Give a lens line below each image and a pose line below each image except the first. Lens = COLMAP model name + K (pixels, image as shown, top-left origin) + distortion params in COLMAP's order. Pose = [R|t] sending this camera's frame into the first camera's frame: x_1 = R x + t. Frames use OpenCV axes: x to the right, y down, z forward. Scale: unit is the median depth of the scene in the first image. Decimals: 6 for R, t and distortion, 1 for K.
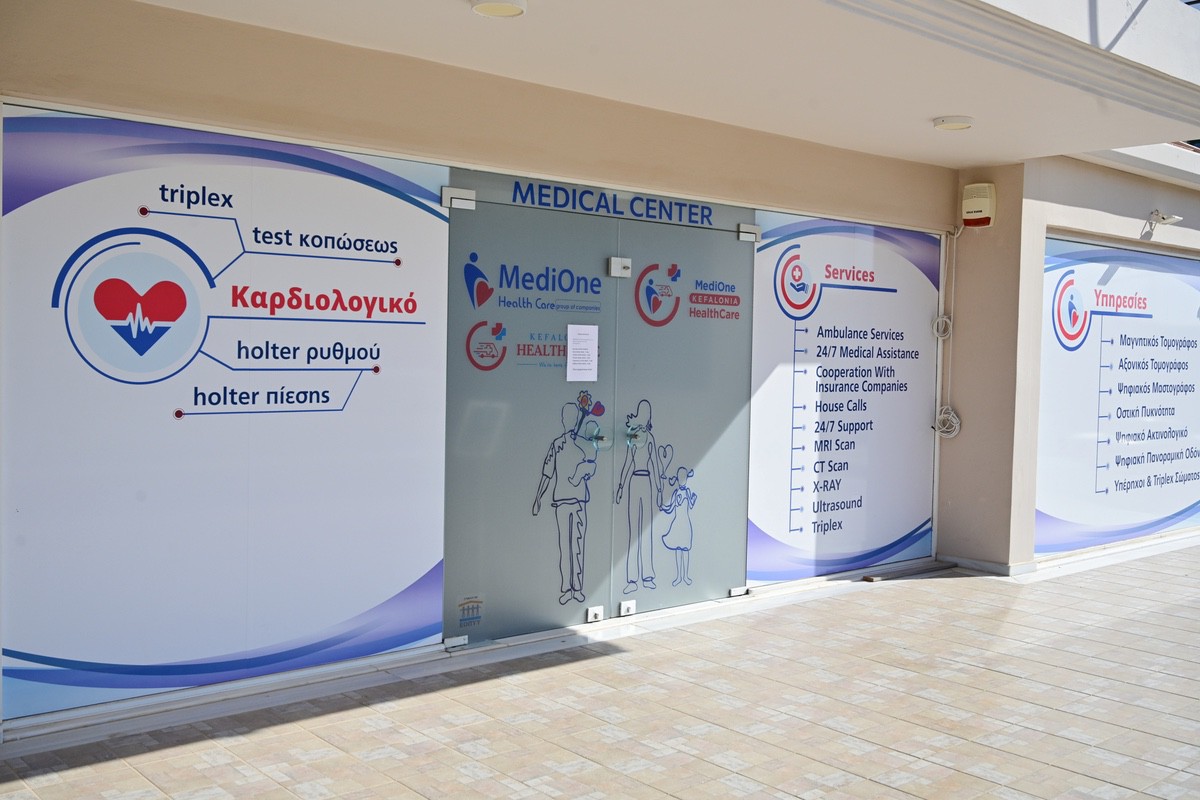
lens RADIAL K [[1187.8, 0, 600.0], [0, 1187.8, 400.0], [0, 0, 1]] dist [-0.004892, -0.001009]
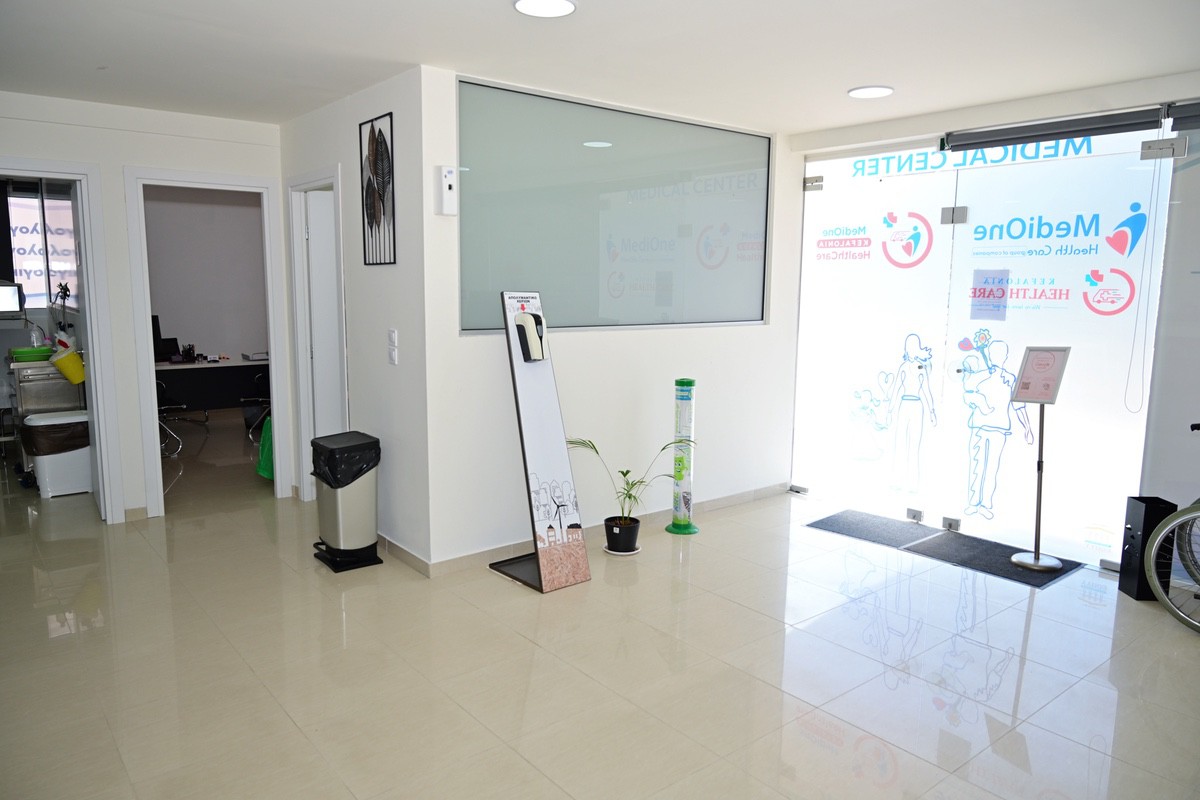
lens RADIAL K [[810.1, 0, 600.0], [0, 810.1, 400.0], [0, 0, 1]] dist [-0.004556, -0.002608]
pose [[-0.025266, 0.118876, -0.992588, 0.888836], [-0.057530, 0.991086, 0.120160, -0.014578], [0.998024, 0.060140, -0.018202, 0.780386]]
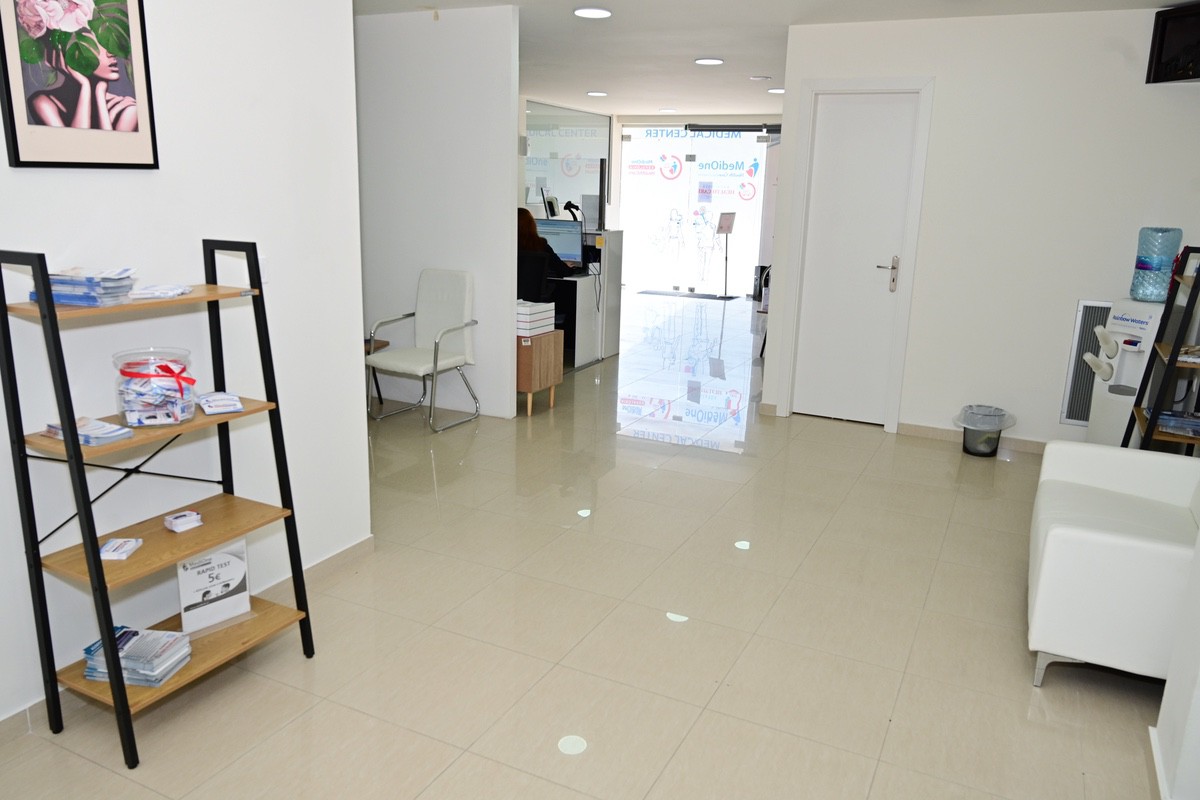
lens RADIAL K [[861.4, 0, 600.0], [0, 861.4, 400.0], [0, 0, 1]] dist [-0.003842, -0.001851]
pose [[0.377849, 0.212047, -0.901258, 1.718800], [-0.063122, 0.977055, 0.203416, 0.027645], [0.923713, -0.019971, 0.382564, 0.255771]]
